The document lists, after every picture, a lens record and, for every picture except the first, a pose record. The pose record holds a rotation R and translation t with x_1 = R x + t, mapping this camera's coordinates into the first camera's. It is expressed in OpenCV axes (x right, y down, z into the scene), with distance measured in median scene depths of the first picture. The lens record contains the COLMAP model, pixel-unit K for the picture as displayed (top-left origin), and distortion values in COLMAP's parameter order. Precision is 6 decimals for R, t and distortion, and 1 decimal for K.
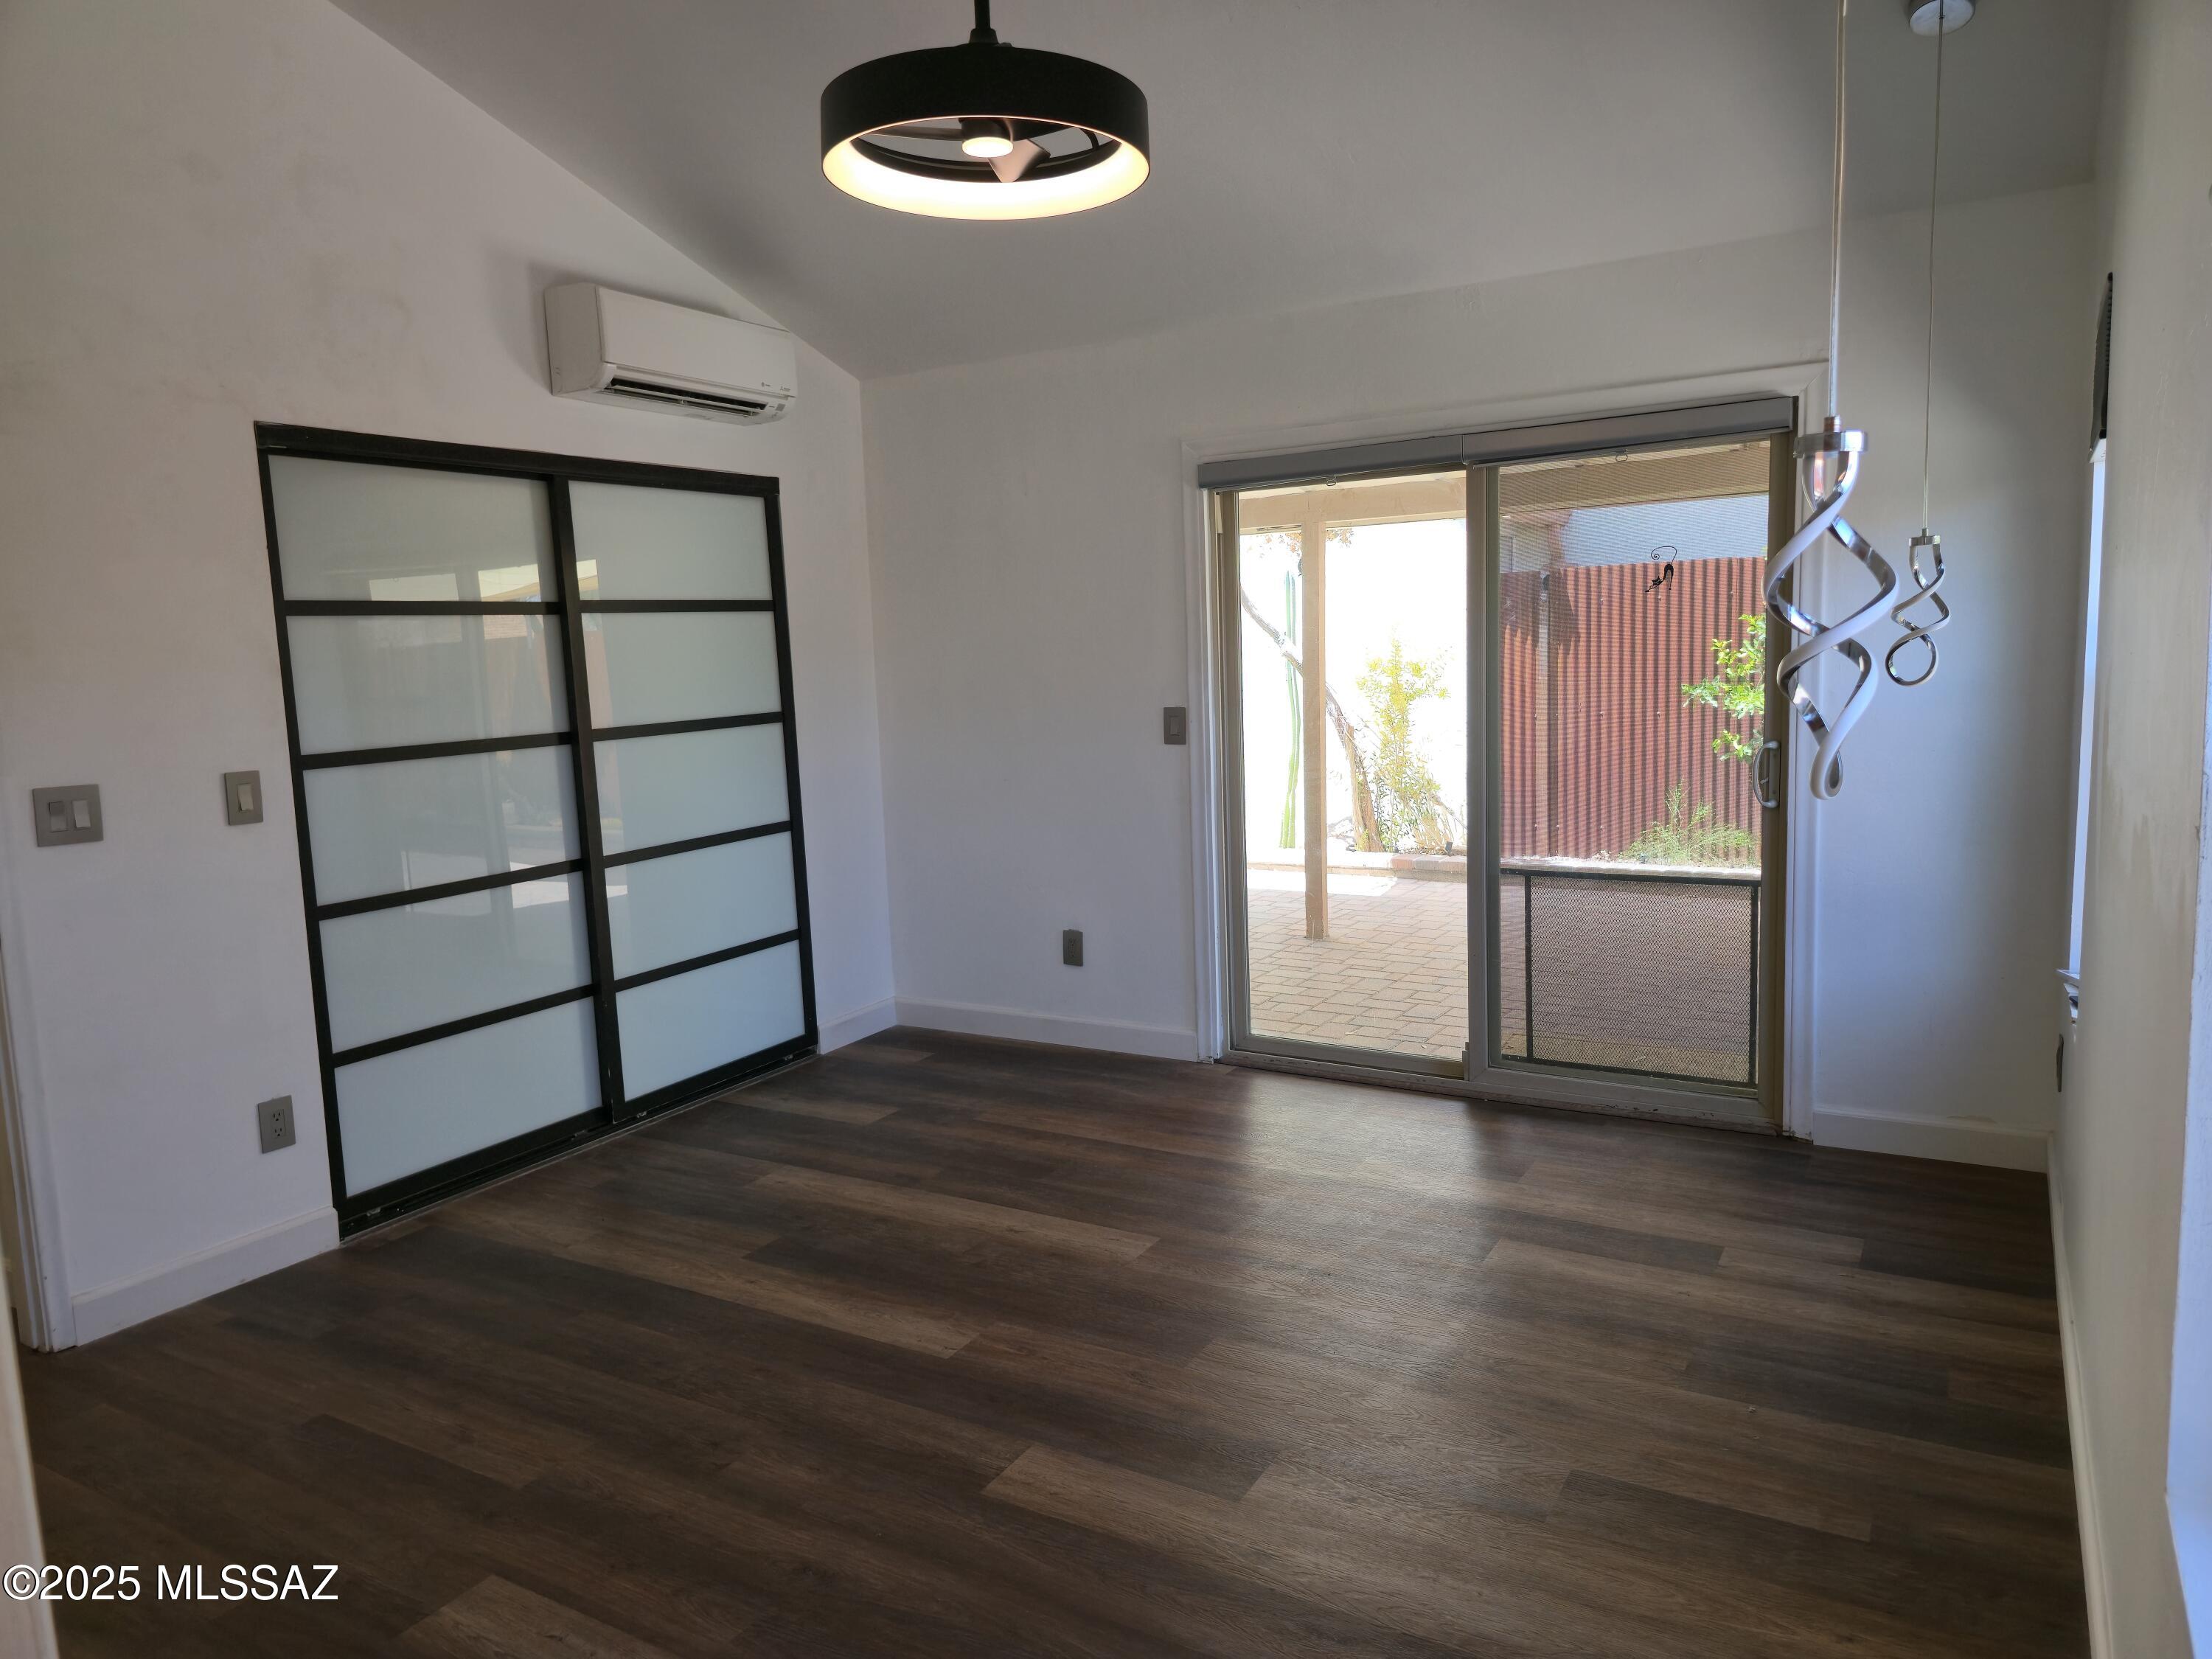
lens RADIAL K [[1460.6, 0, 1120.6], [0, 1460.6, 815.9], [0, 0, 1]] dist [0.074509, -0.079647]
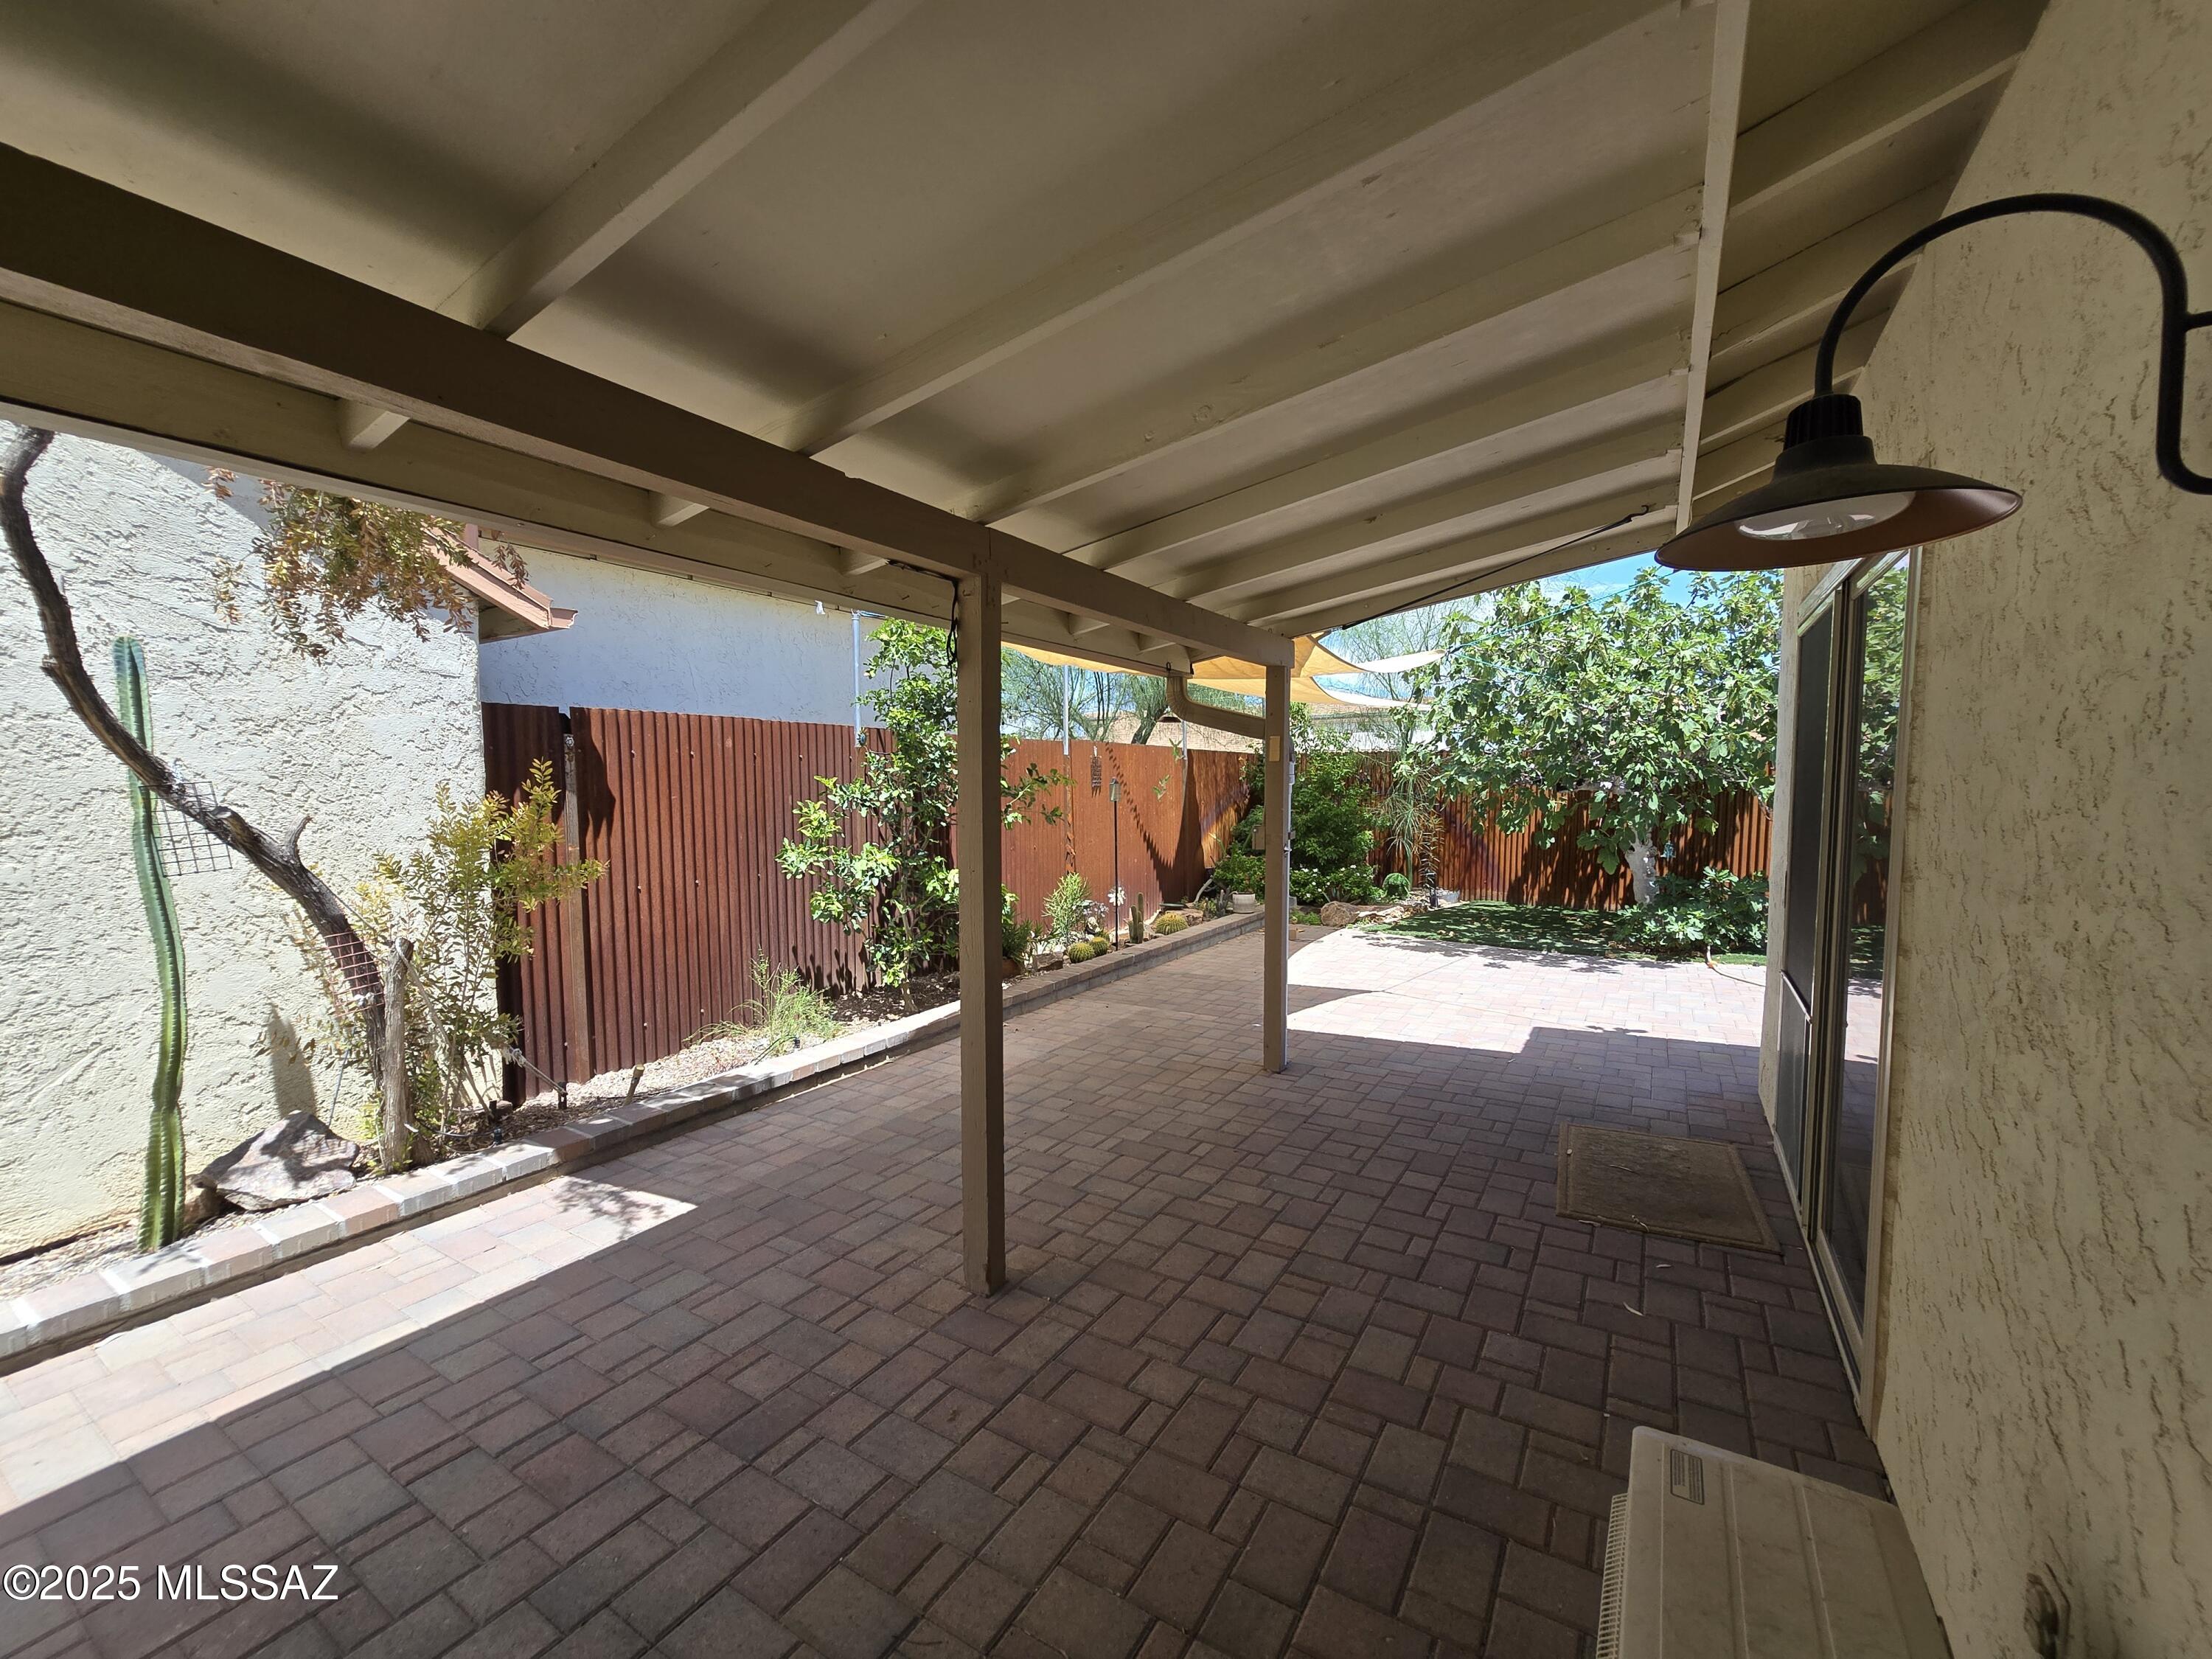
lens RADIAL K [[905.3, 0, 1095.9], [0, 905.3, 835.4], [0, 0, 1]] dist [-0.004961, -0.000423]
pose [[0.032414, -0.016520, 0.999338, -0.356880], [0.126576, 0.991881, 0.012291, -0.149668], [-0.991427, 0.126094, 0.034242, 1.511691]]
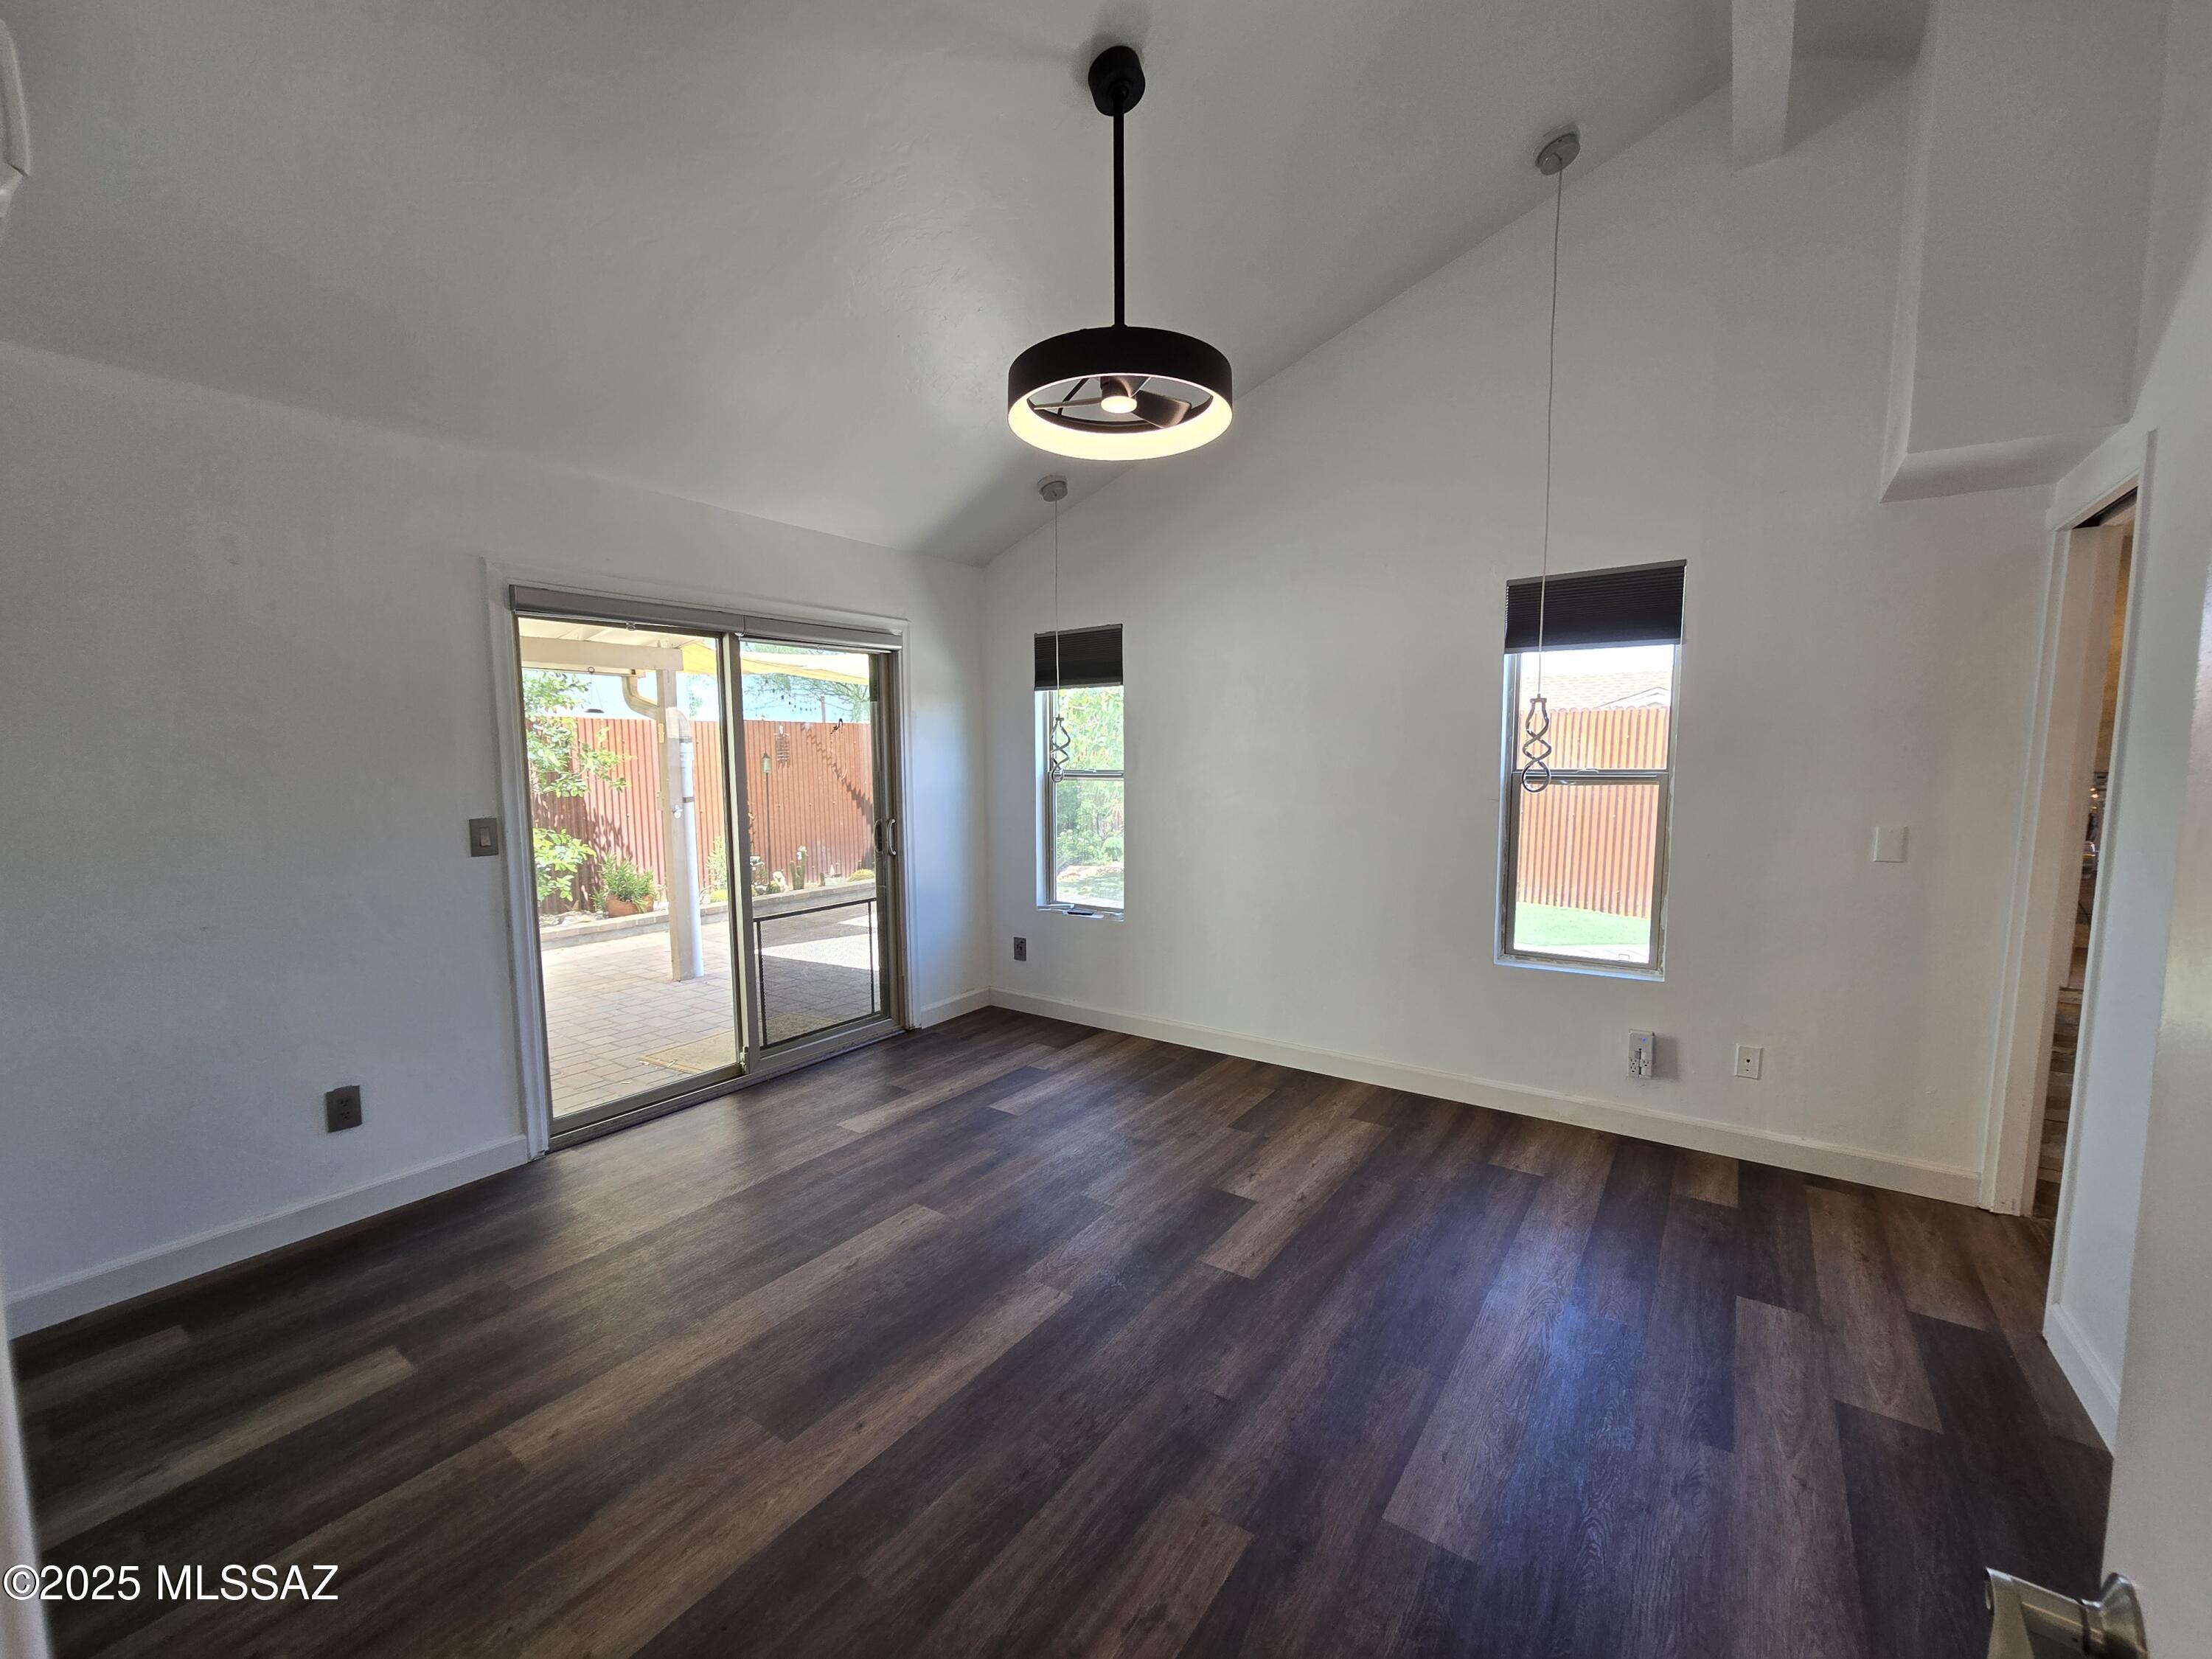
lens RADIAL K [[908.7, 0, 1095.7], [0, 908.7, 844.0], [0, 0, 1]] dist [-0.000600, 0.000089]
pose [[0.085358, -0.062148, 0.994410, -0.621545], [0.120400, 0.991382, 0.051624, -0.044492], [-0.989049, 0.115320, 0.092105, 0.607830]]
